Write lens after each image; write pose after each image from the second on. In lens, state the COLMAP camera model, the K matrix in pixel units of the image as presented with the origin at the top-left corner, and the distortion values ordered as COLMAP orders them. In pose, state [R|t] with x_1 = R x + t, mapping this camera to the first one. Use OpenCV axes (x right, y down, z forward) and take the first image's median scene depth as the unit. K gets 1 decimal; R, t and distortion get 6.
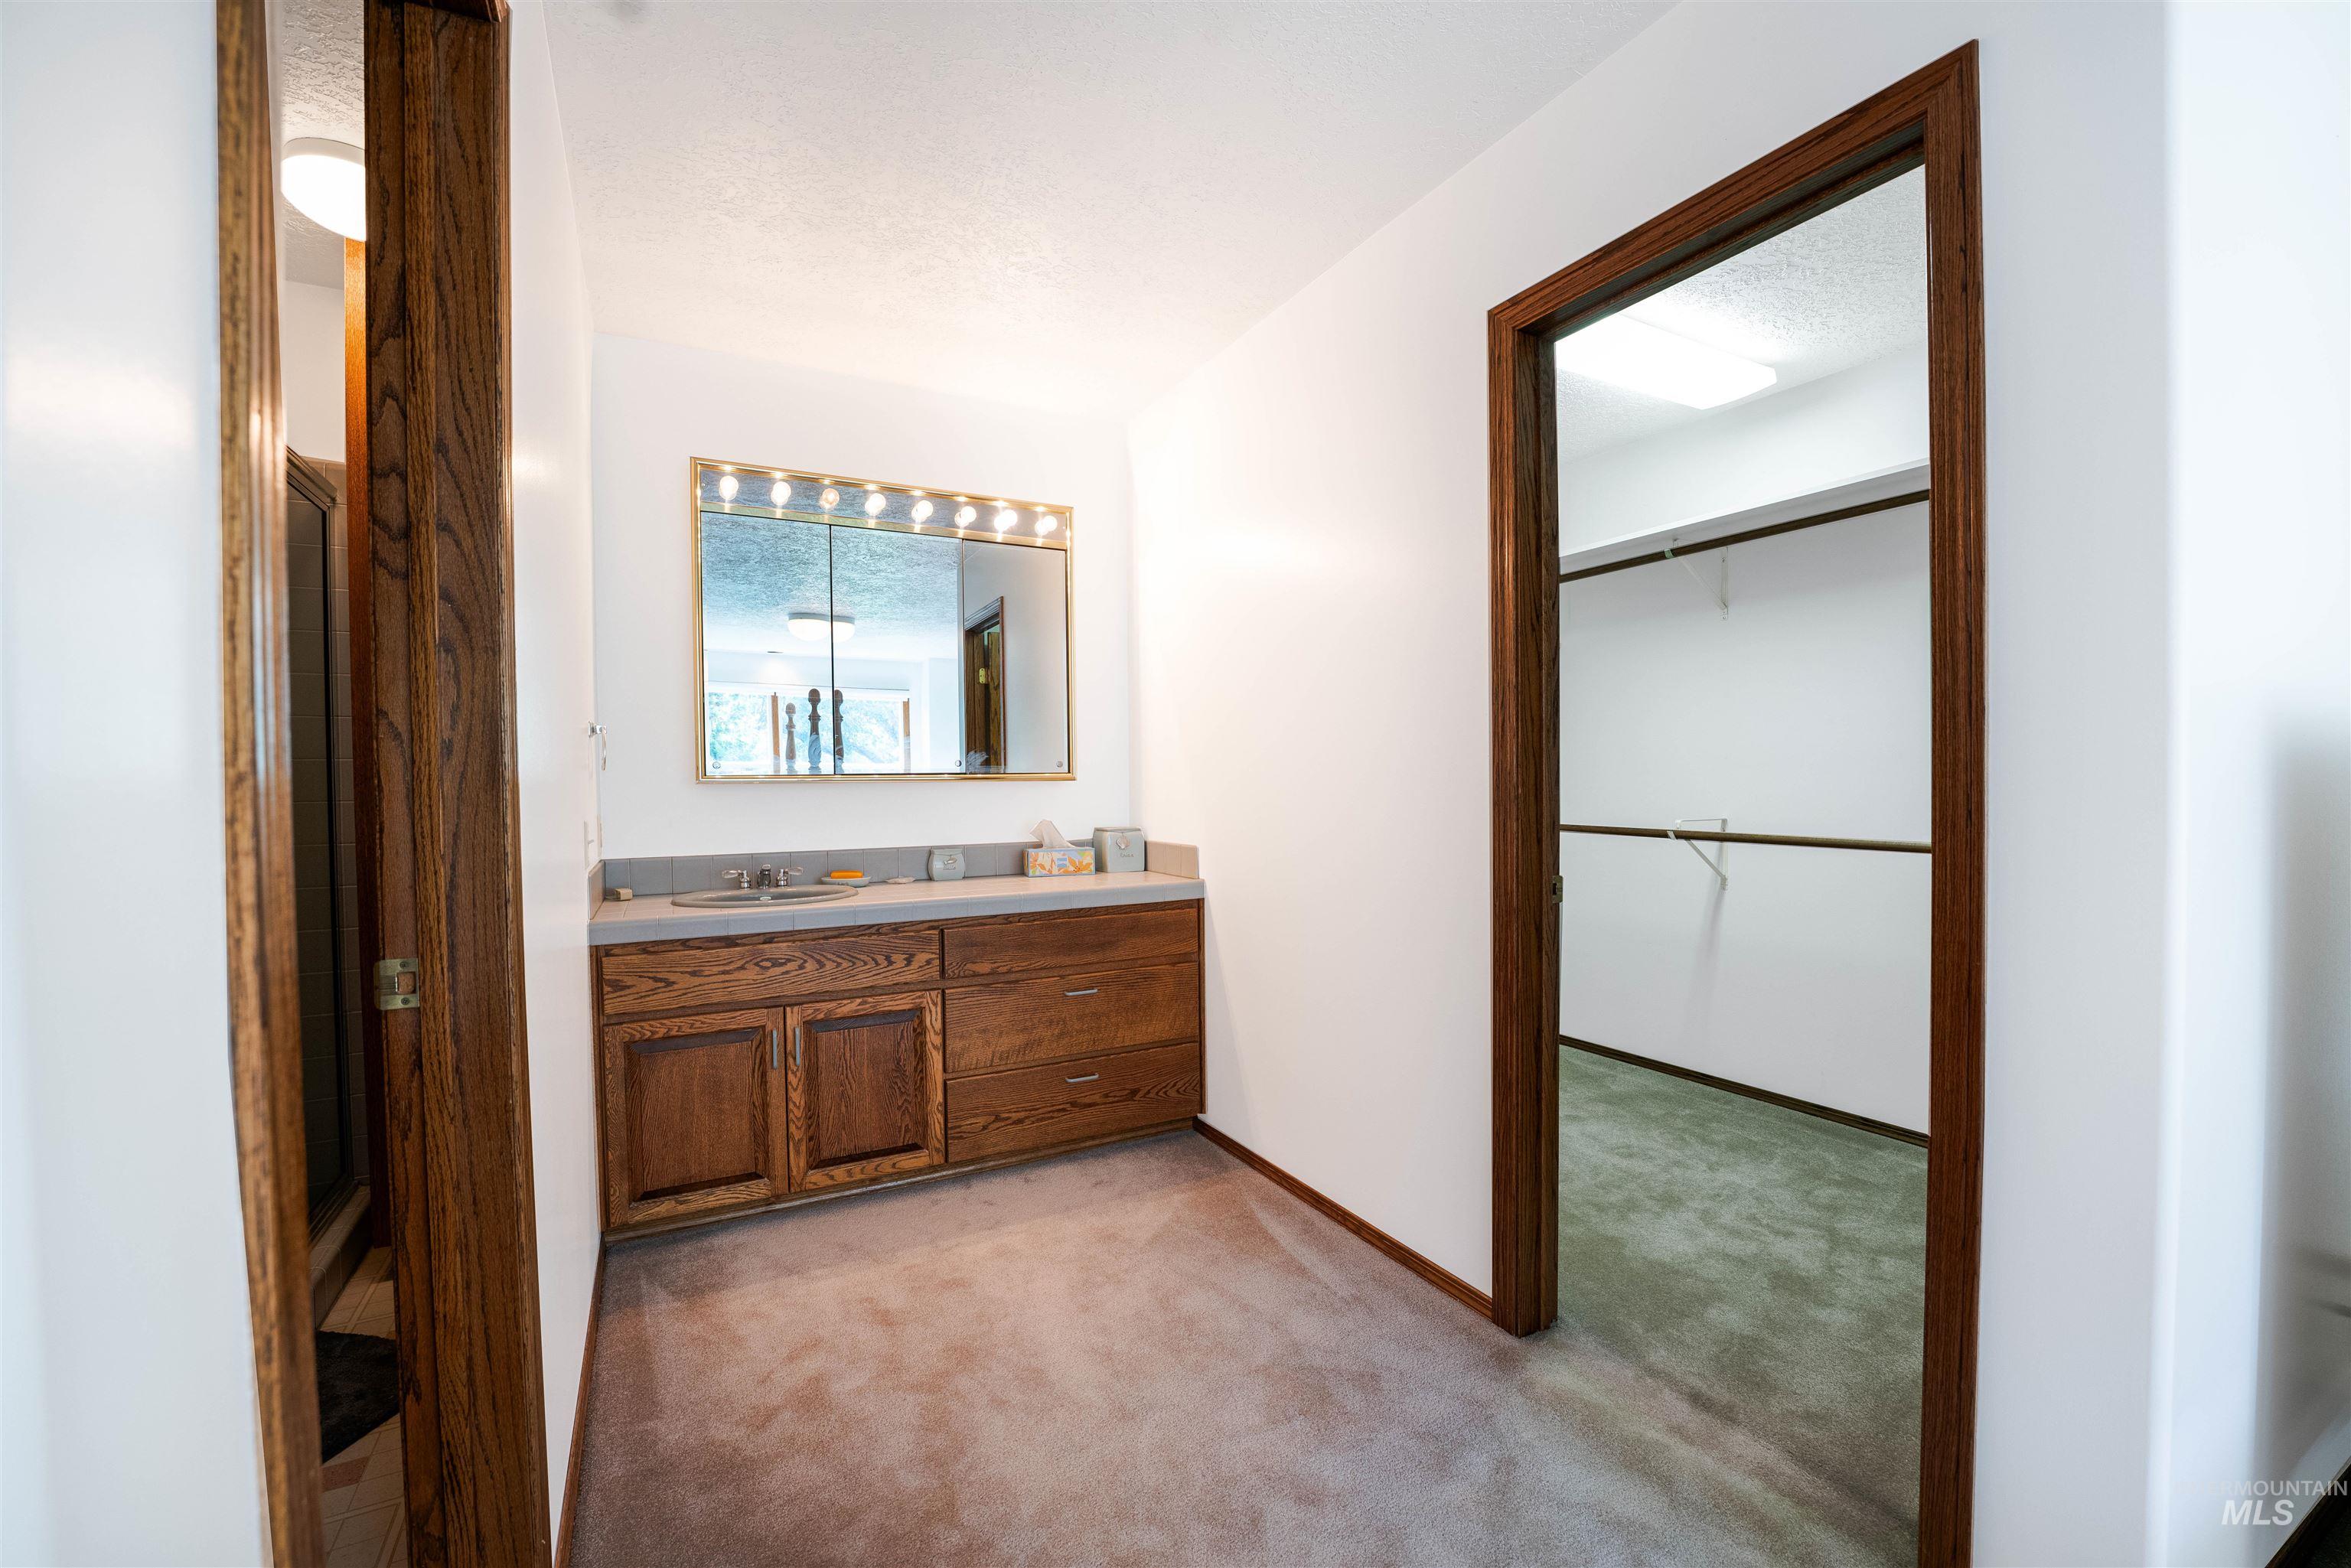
lens RADIAL K [[916.5, 0, 1182.9], [0, 916.5, 794.0], [0, 0, 1]] dist [-0.017755, -0.000012]
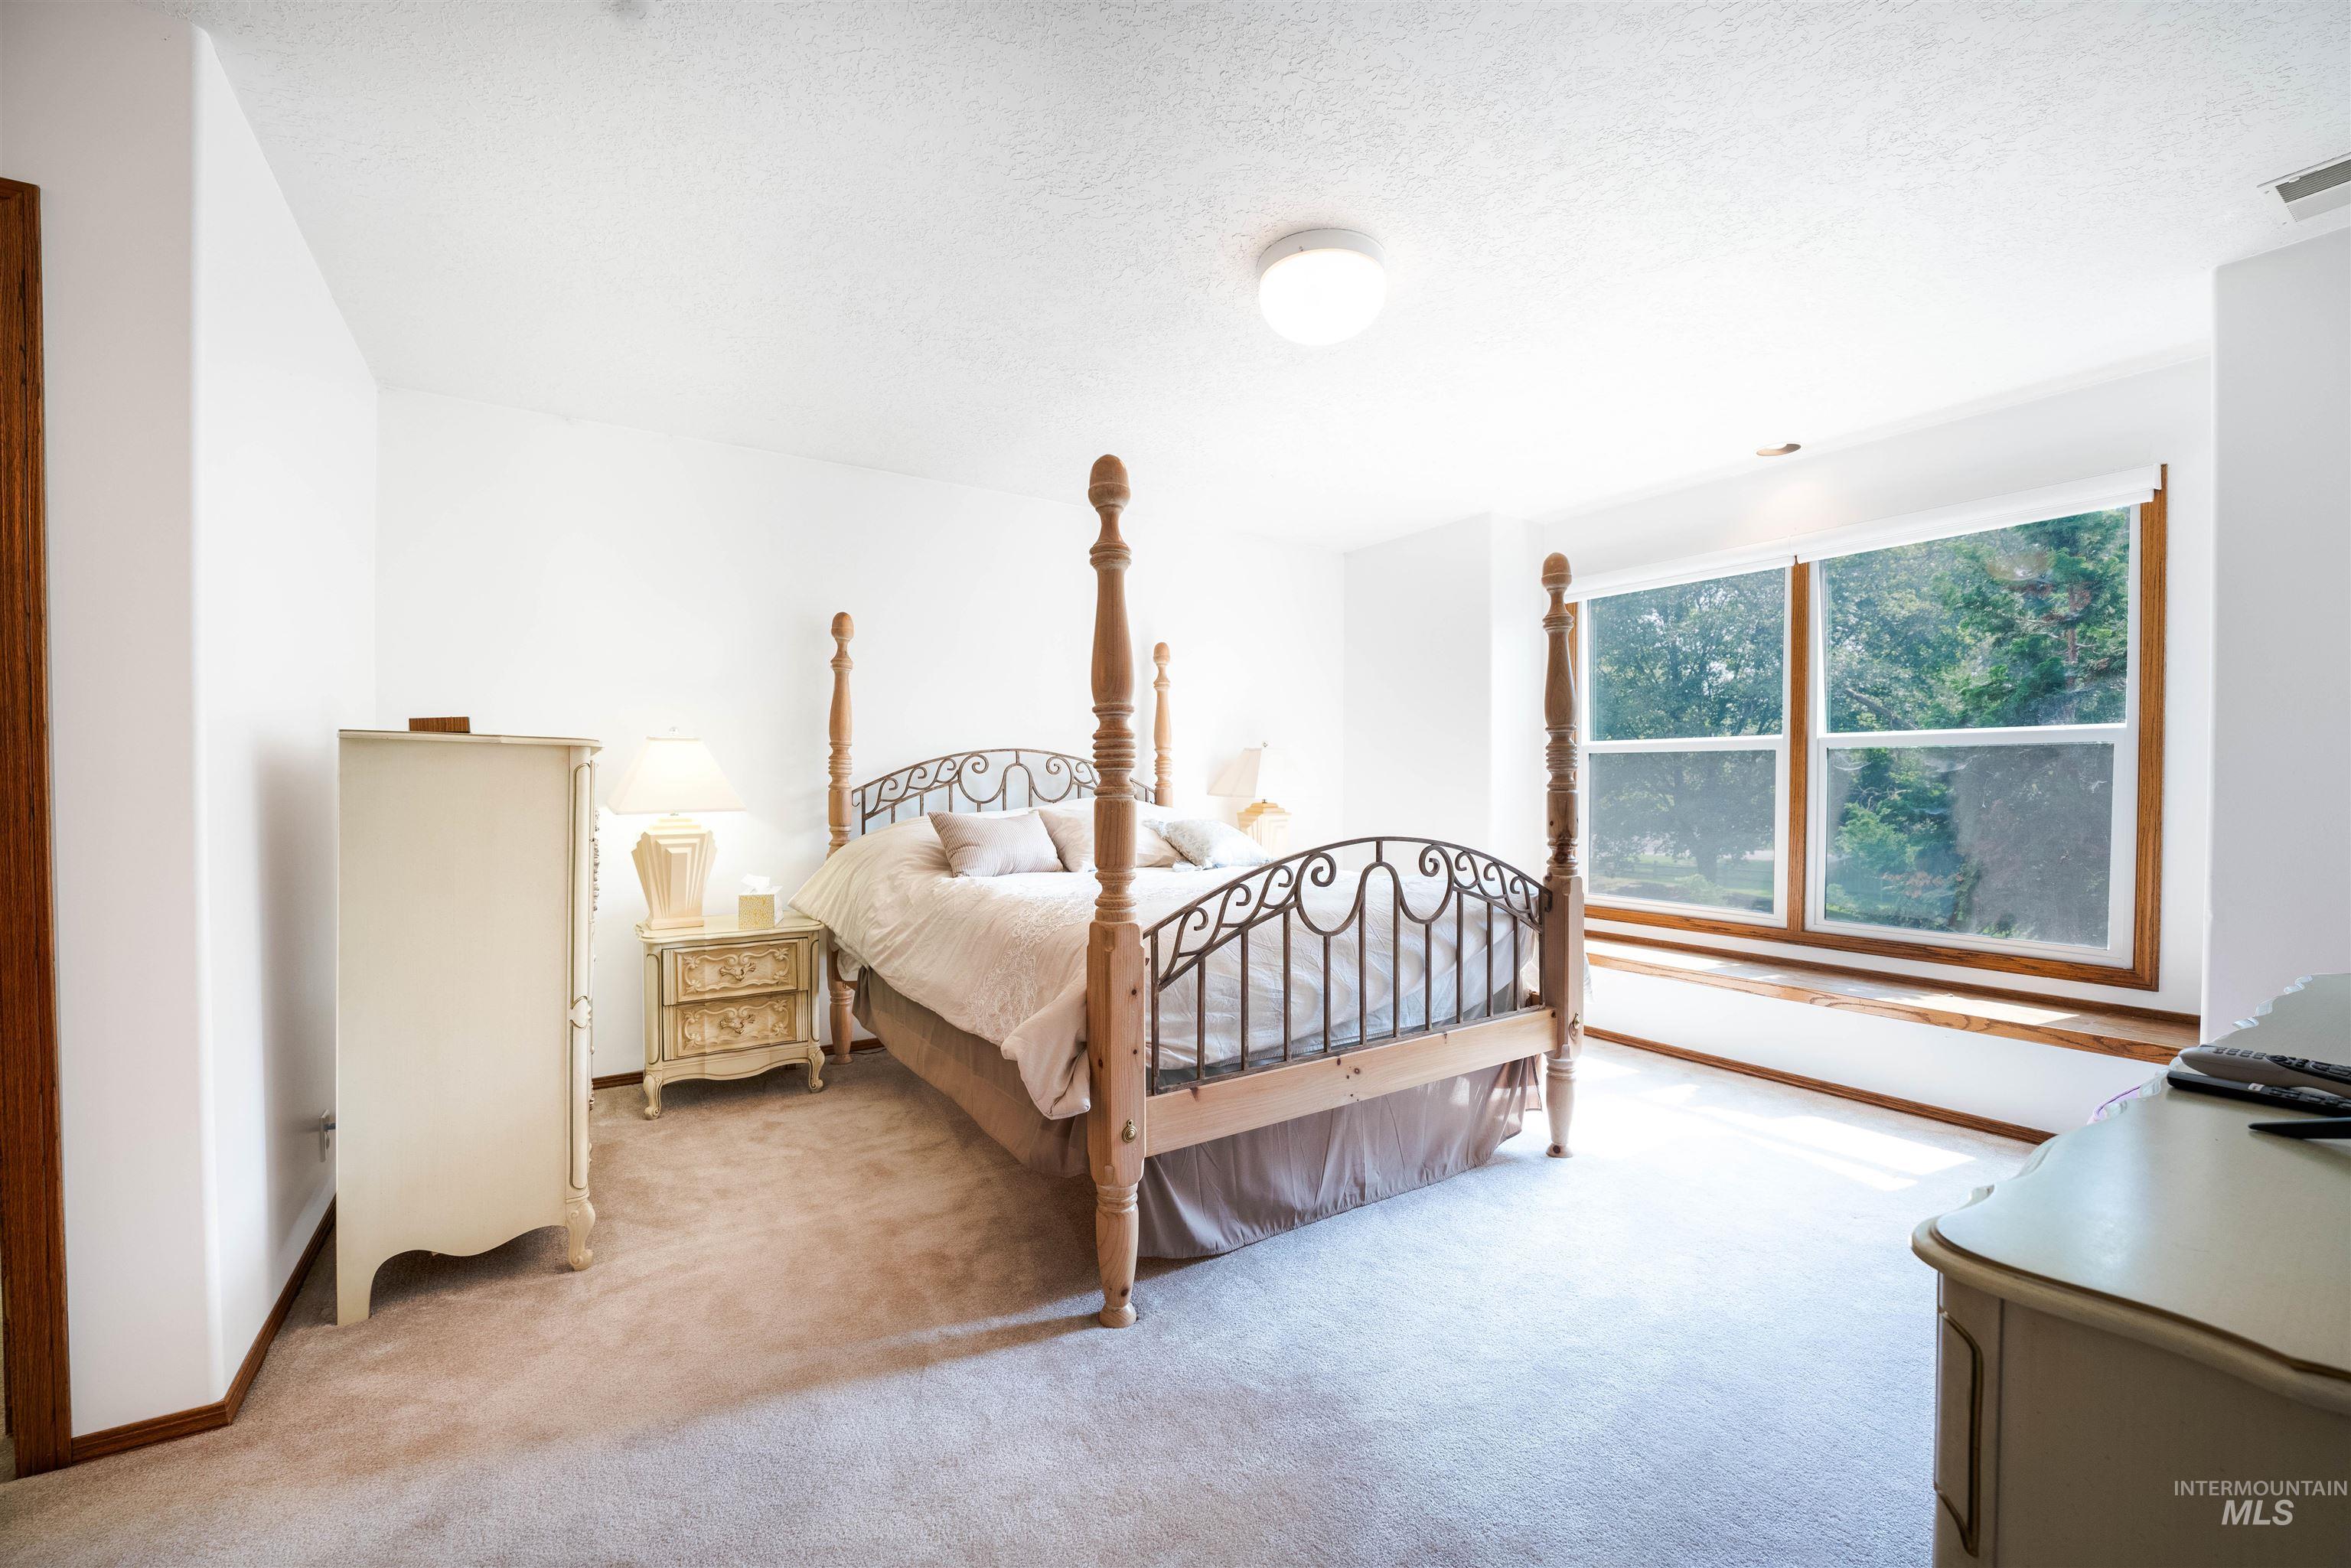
lens RADIAL K [[916.5, 0, 1176.6], [0, 916.5, 790.2], [0, 0, 1]] dist [-0.017755, -0.000012]
pose [[-0.052536, -0.008134, 0.998586, -0.422047], [0.018607, 0.999785, 0.009123, 0.012638], [-0.998446, 0.019060, -0.052374, -0.494039]]
